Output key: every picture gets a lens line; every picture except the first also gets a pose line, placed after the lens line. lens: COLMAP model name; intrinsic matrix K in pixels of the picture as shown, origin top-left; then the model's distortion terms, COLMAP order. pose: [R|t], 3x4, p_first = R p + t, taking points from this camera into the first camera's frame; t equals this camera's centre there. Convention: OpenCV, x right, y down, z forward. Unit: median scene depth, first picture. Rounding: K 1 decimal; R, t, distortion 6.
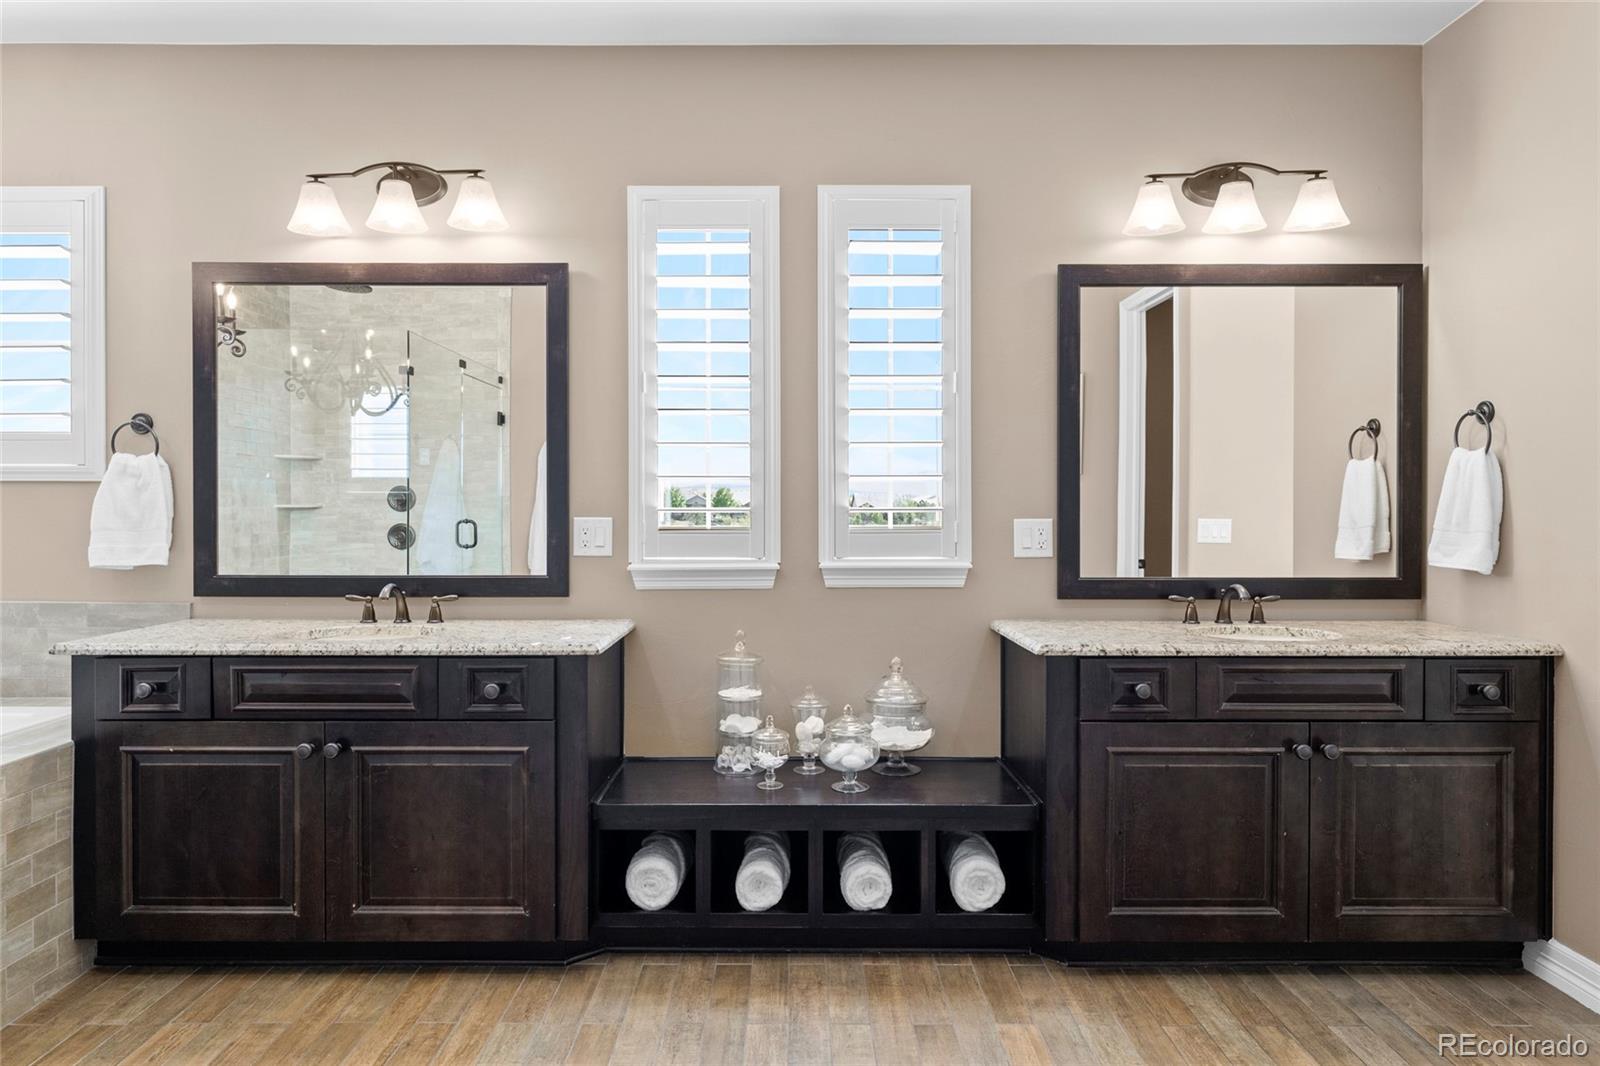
lens RADIAL K [[942.9, 0, 792.8], [0, 942.9, 520.7], [0, 0, 1]] dist [-0.000615, 0.000994]
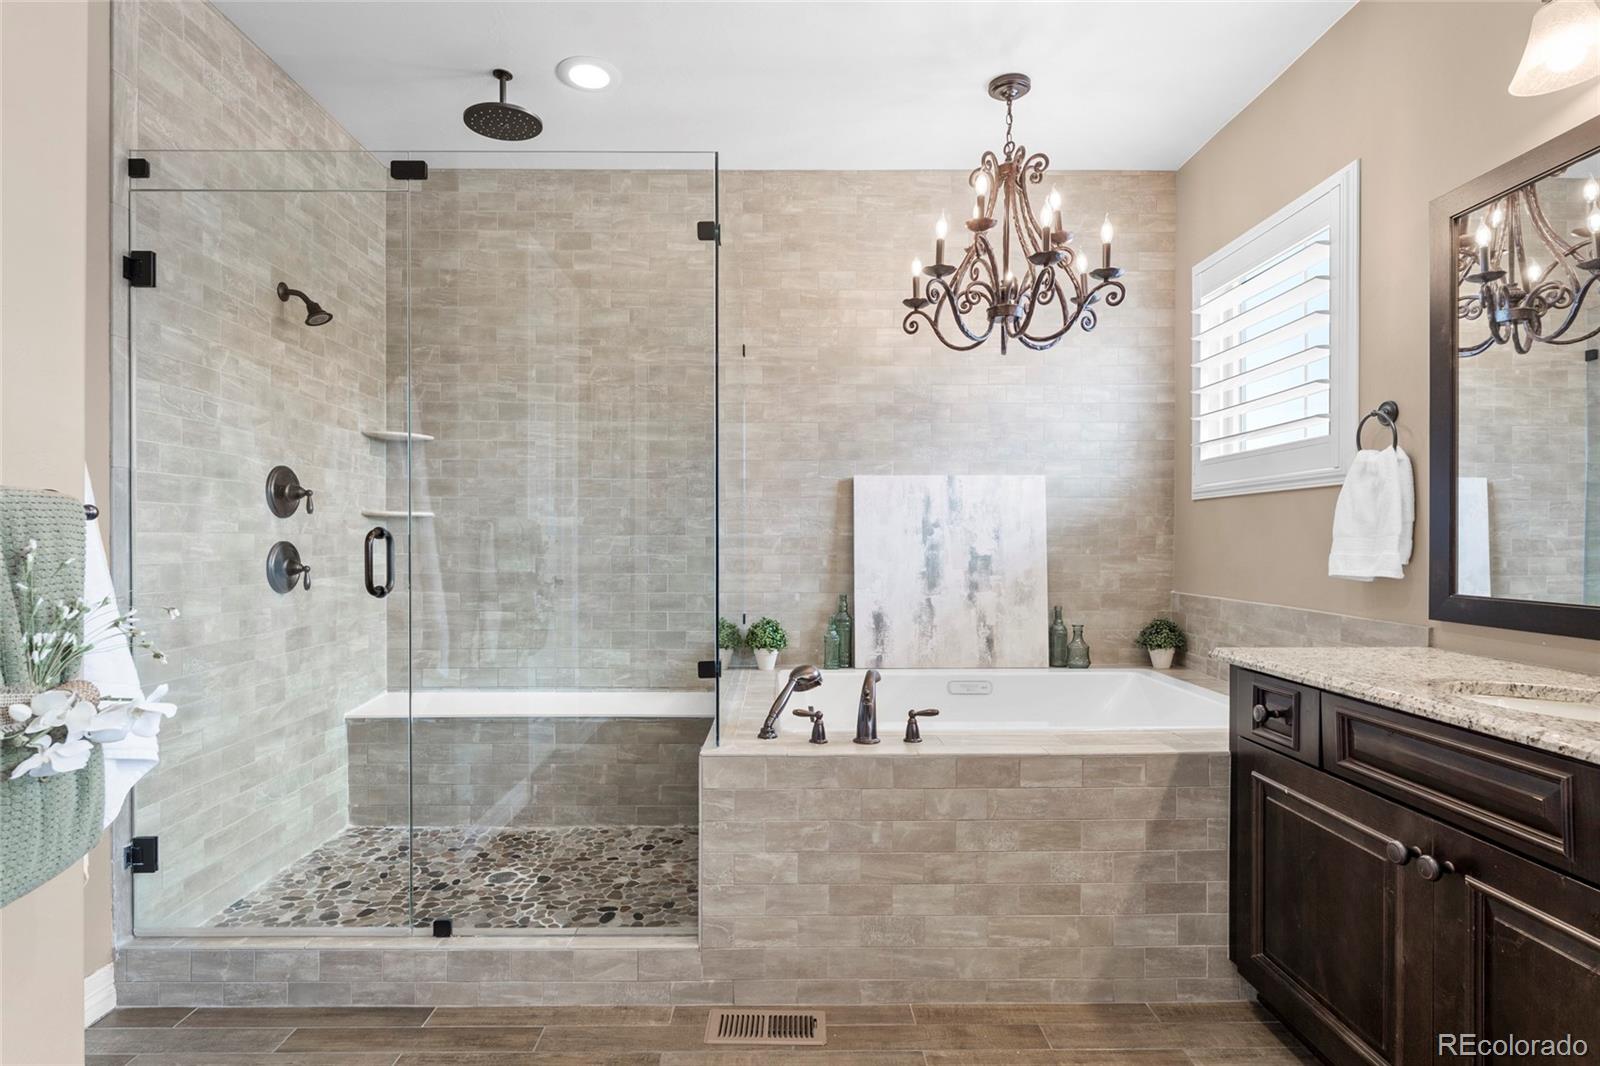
lens RADIAL K [[829.1, 0, 794.6], [0, 829.1, 537.6], [0, 0, 1]] dist [0.004744, 0.000724]
pose [[-0.000769, -0.005165, -0.999986, 0.084402], [-0.006248, 0.999967, -0.005161, 0.021133], [0.999980, 0.006244, -0.000801, 0.538039]]
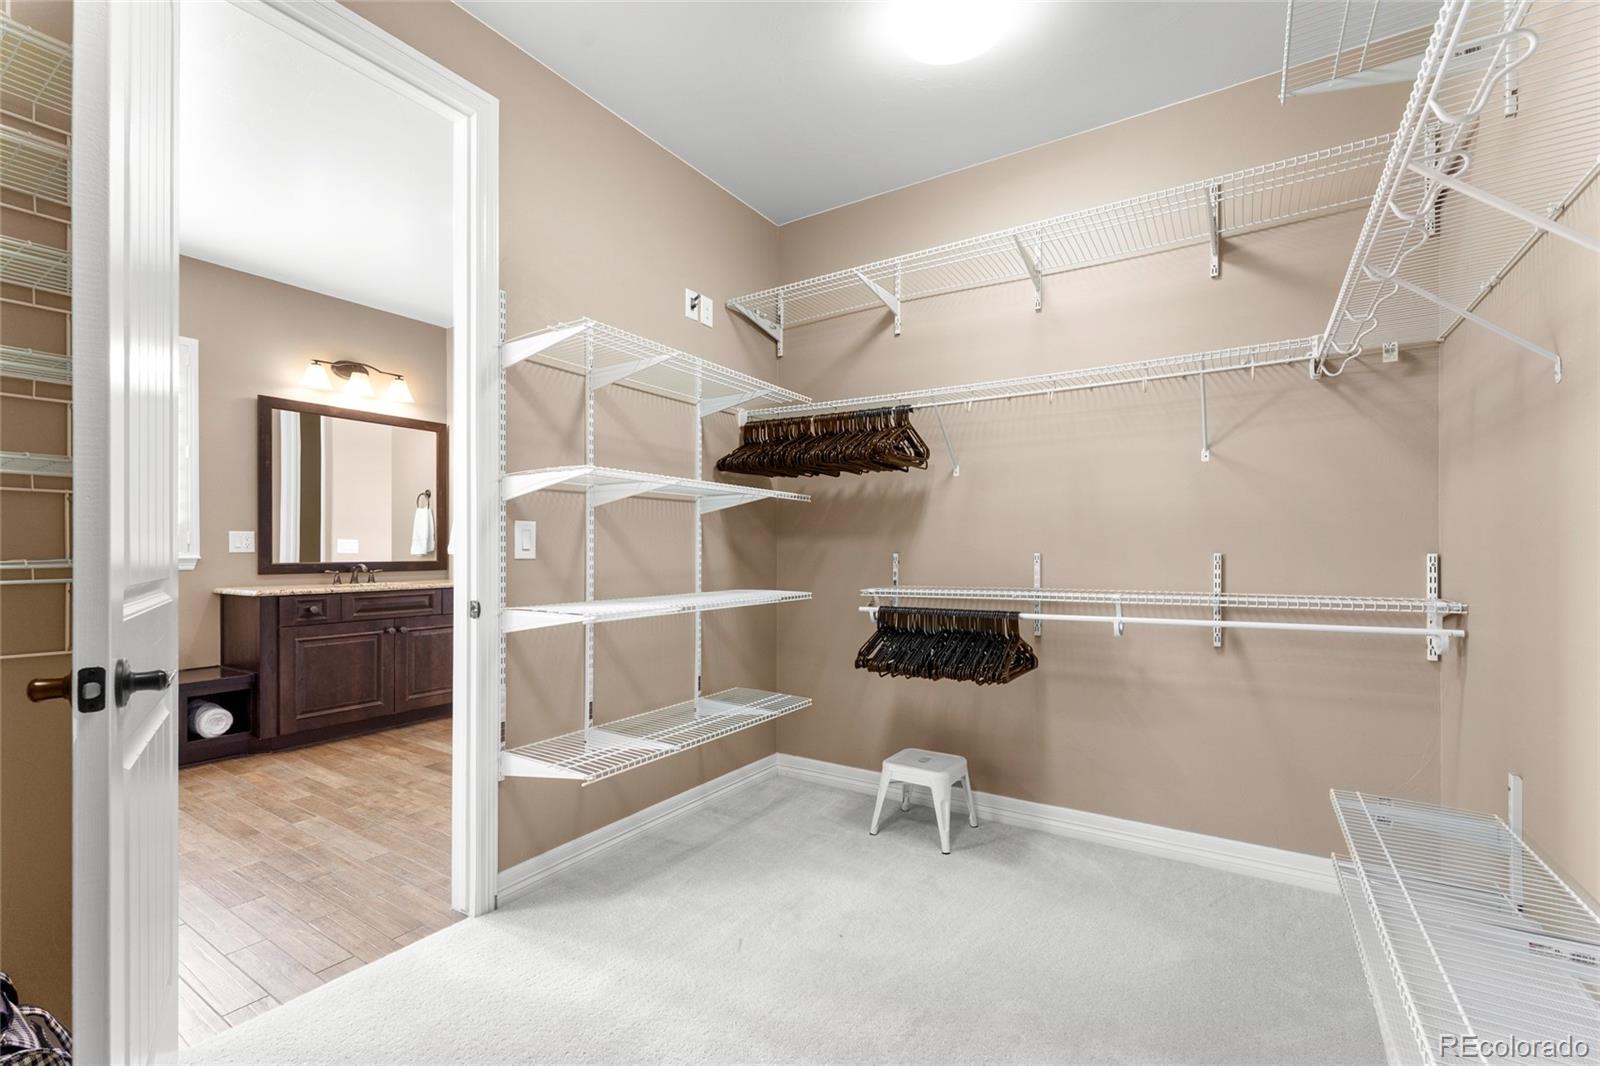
lens RADIAL K [[698.7, 0, 793.0], [0, 698.7, 550.8], [0, 0, 1]] dist [-0.001679, -0.000307]
pose [[0.547141, 0.000223, 0.837041, -0.344714], [0.008923, 0.999942, -0.006099, 0.063514], [-0.836993, 0.010806, 0.547107, -0.743339]]
